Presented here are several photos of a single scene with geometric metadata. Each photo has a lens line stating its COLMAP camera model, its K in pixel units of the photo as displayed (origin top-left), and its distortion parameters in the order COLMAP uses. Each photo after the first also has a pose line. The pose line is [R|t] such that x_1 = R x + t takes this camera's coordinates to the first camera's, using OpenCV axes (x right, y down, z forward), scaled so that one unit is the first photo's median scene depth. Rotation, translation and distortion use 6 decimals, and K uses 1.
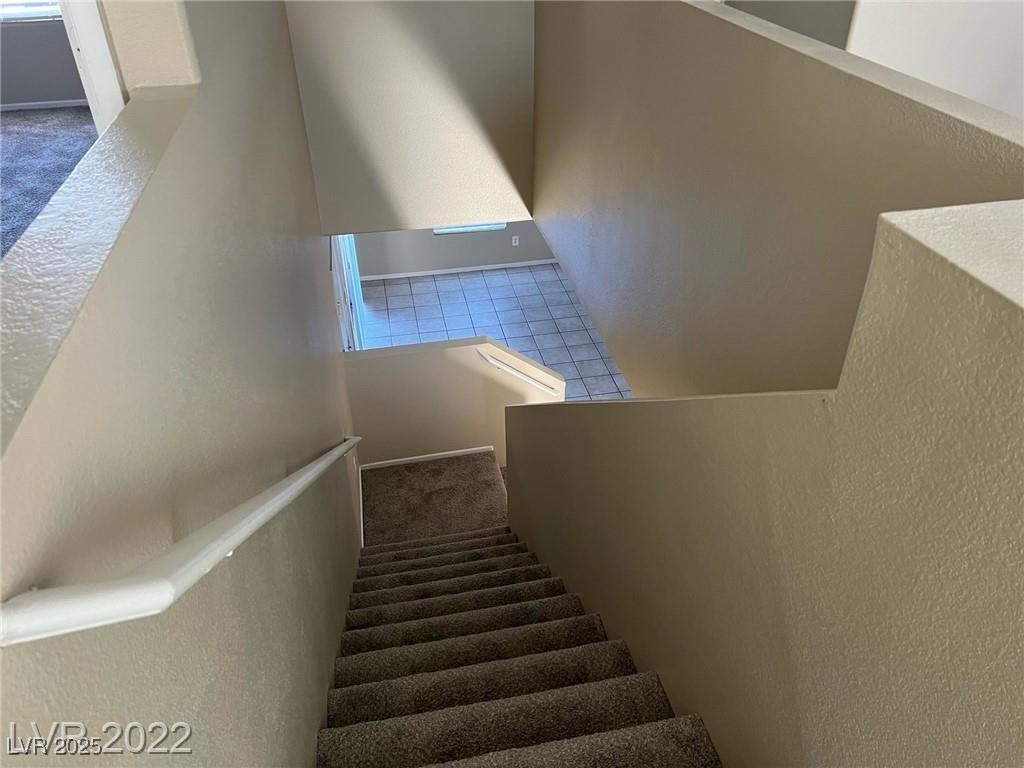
lens RADIAL K [[766.3, 0, 507.2], [0, 766.3, 384.3], [0, 0, 1]] dist [0.051837, -0.056253]
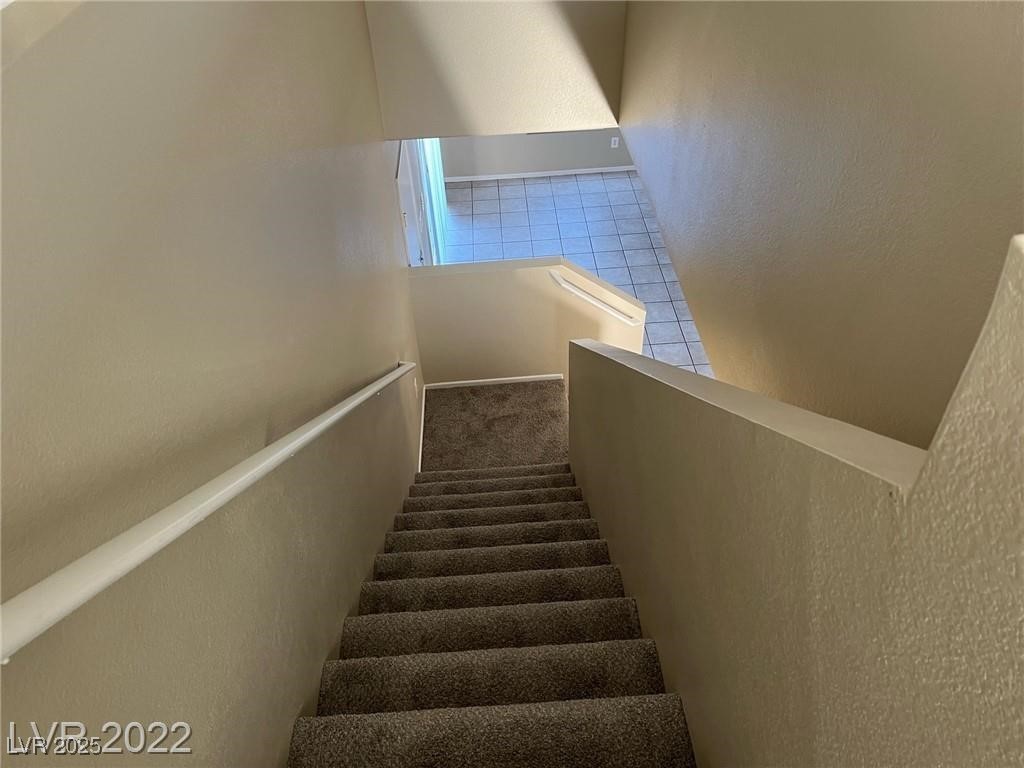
lens RADIAL K [[766.3, 0, 501.0], [0, 766.3, 386.0], [0, 0, 1]] dist [0.051837, -0.056253]
pose [[0.988444, 0.069993, -0.134458, 0.057217], [-0.051394, 0.989219, 0.137131, -0.051132], [0.142607, -0.128636, 0.981385, 0.110526]]
